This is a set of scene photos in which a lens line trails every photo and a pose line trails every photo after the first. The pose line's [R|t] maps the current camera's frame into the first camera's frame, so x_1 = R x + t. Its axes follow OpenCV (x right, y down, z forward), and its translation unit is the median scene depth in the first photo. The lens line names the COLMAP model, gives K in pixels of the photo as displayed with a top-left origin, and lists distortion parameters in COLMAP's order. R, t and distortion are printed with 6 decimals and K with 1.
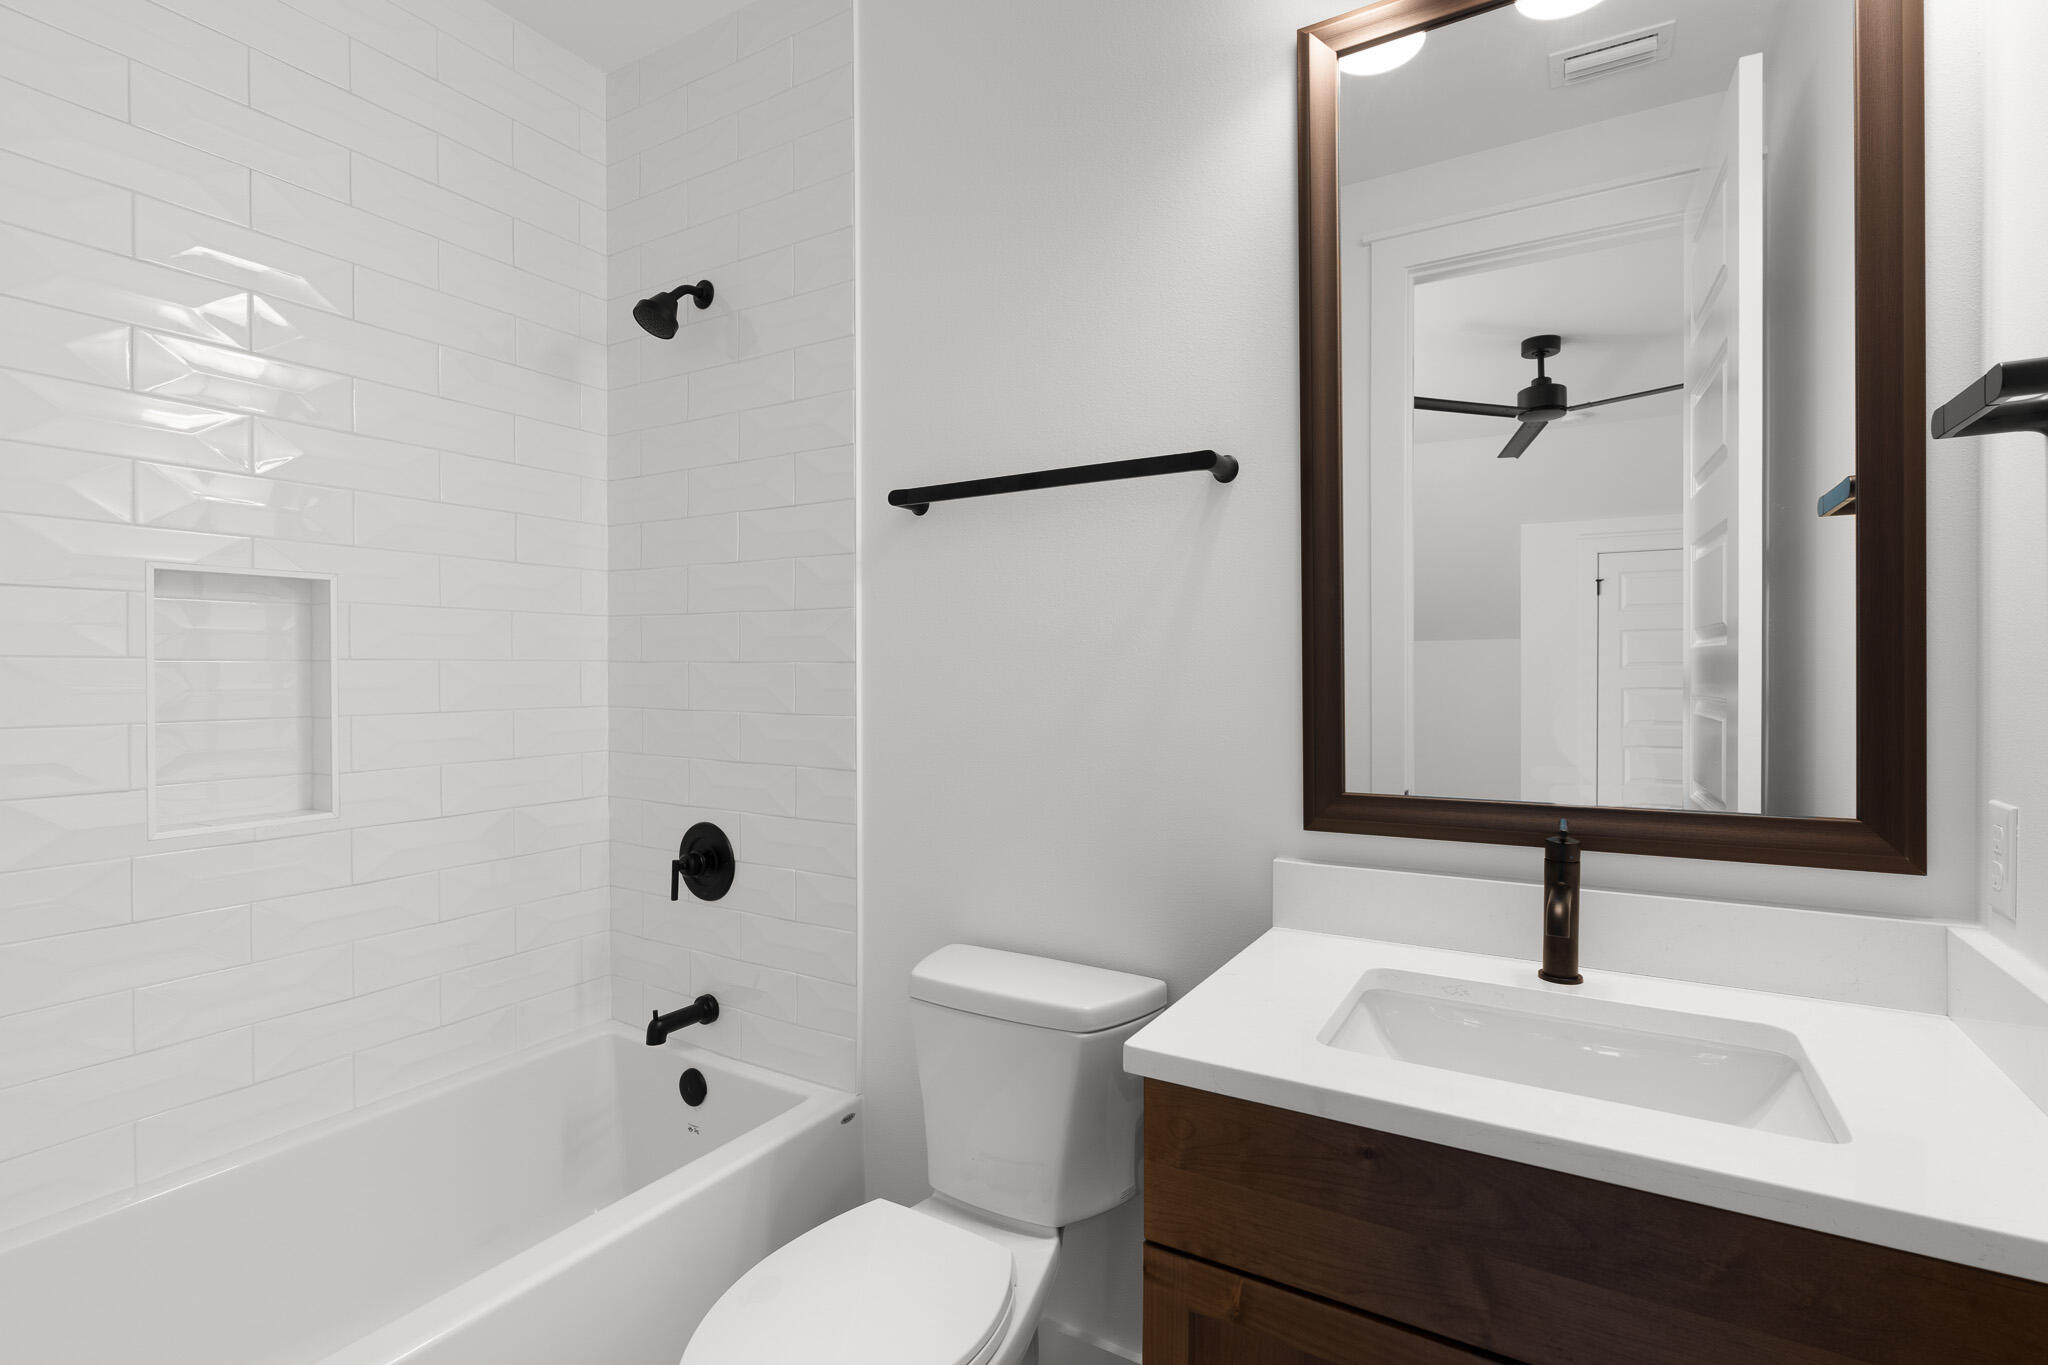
lens RADIAL K [[967.1, 0, 1025.0], [0, 967.1, 678.4], [0, 0, 1]] dist [-0.001584, -0.000152]
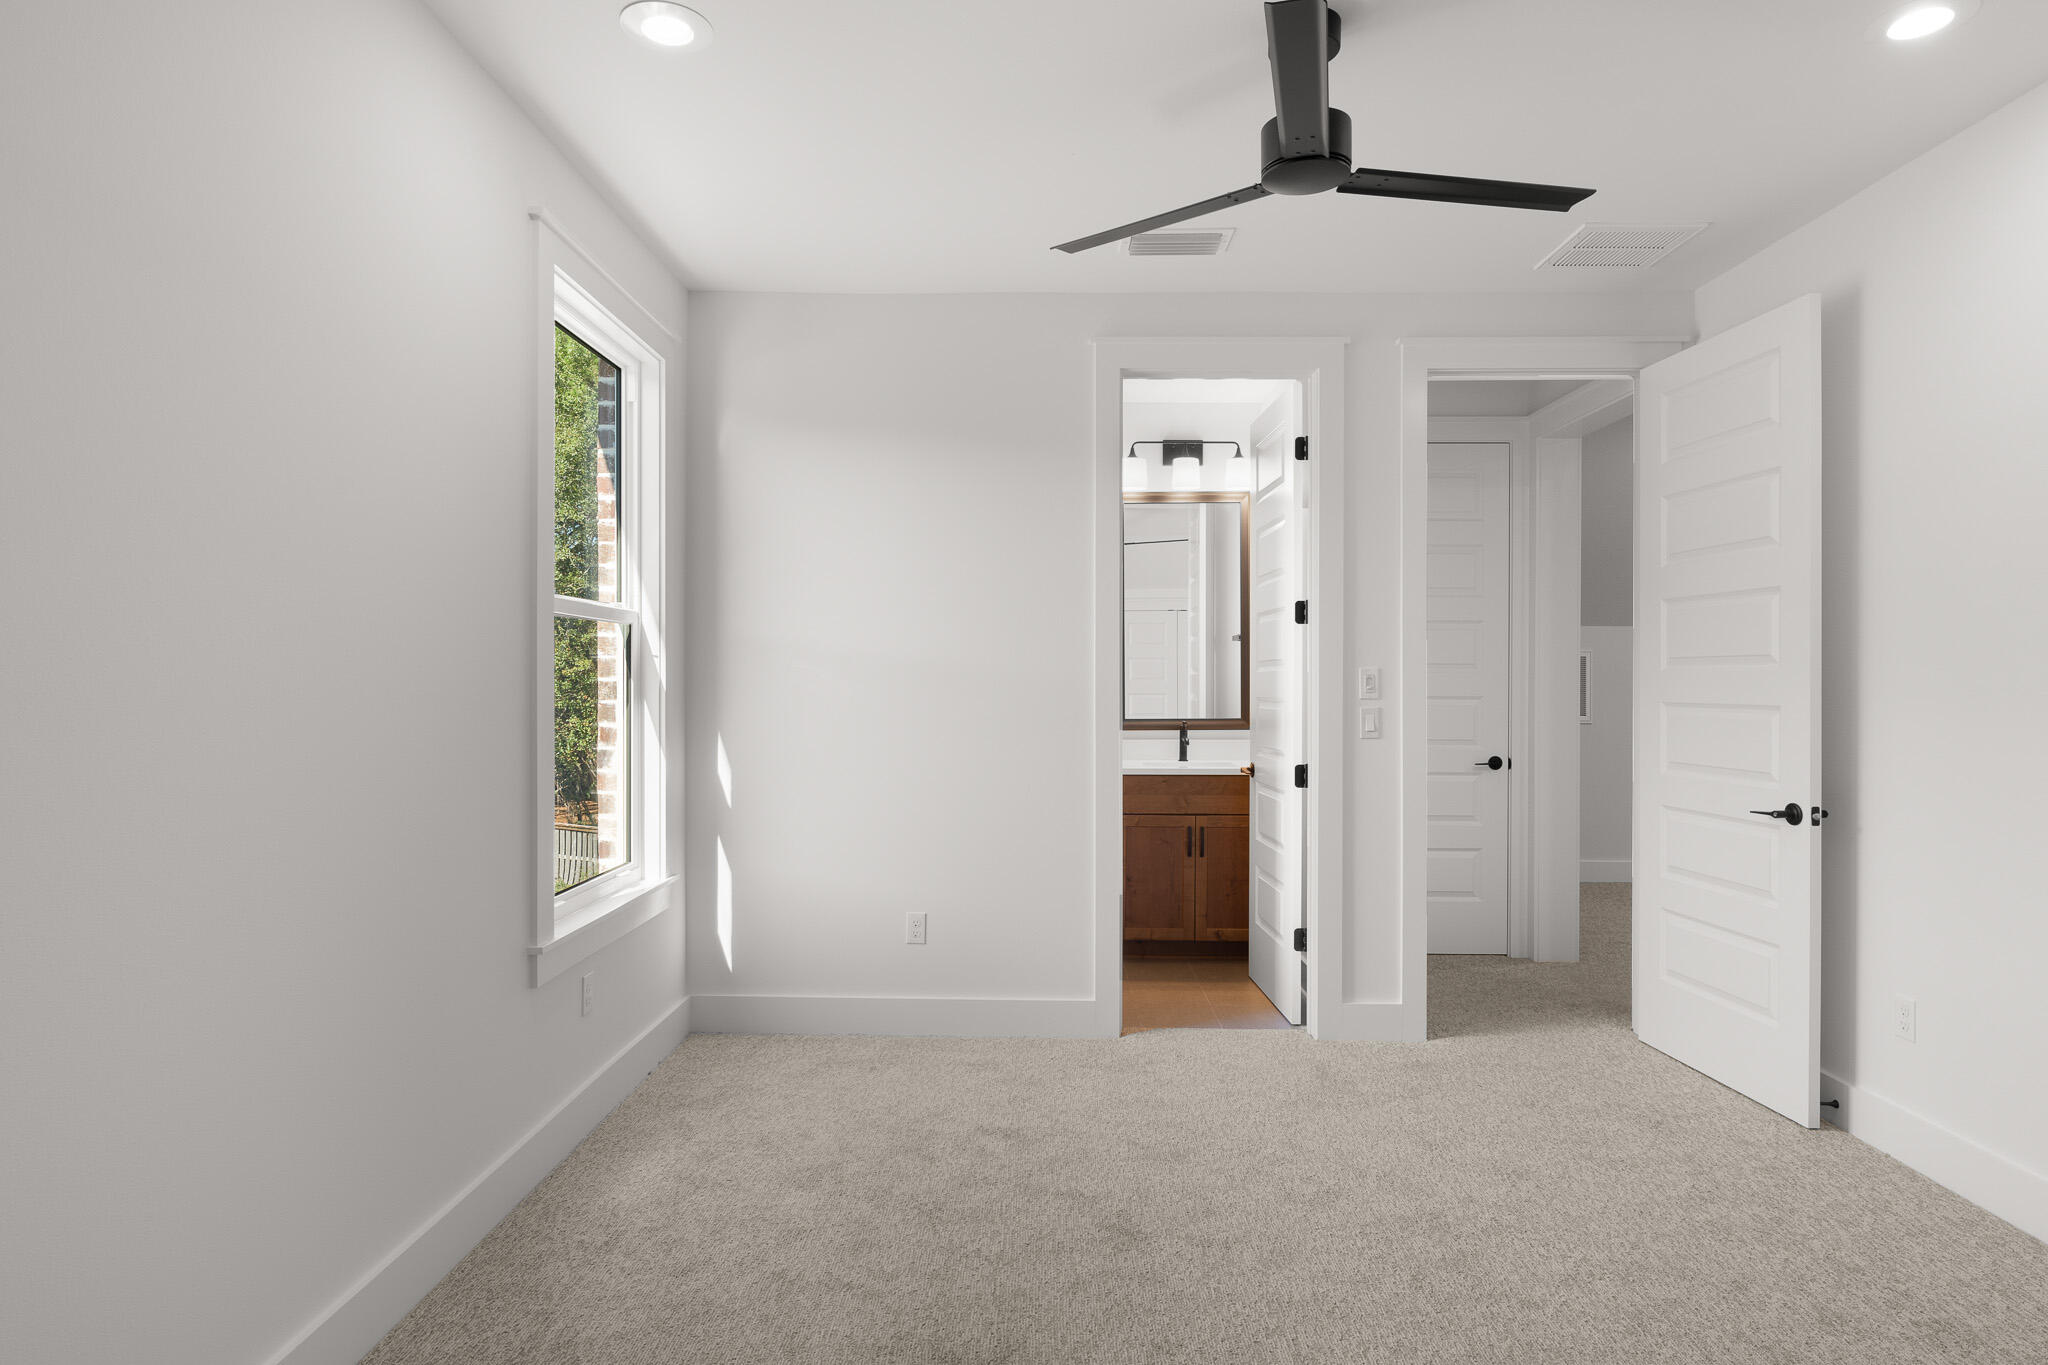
lens RADIAL K [[1114.2, 0, 1020.6], [0, 1114.2, 670.7], [0, 0, 1]] dist [0.002072, 0.000045]
pose [[0.863300, 0.013043, 0.504523, -2.479729], [-0.012239, 0.999913, -0.004907, -0.043899], [-0.504543, -0.001939, 0.863384, -2.790789]]
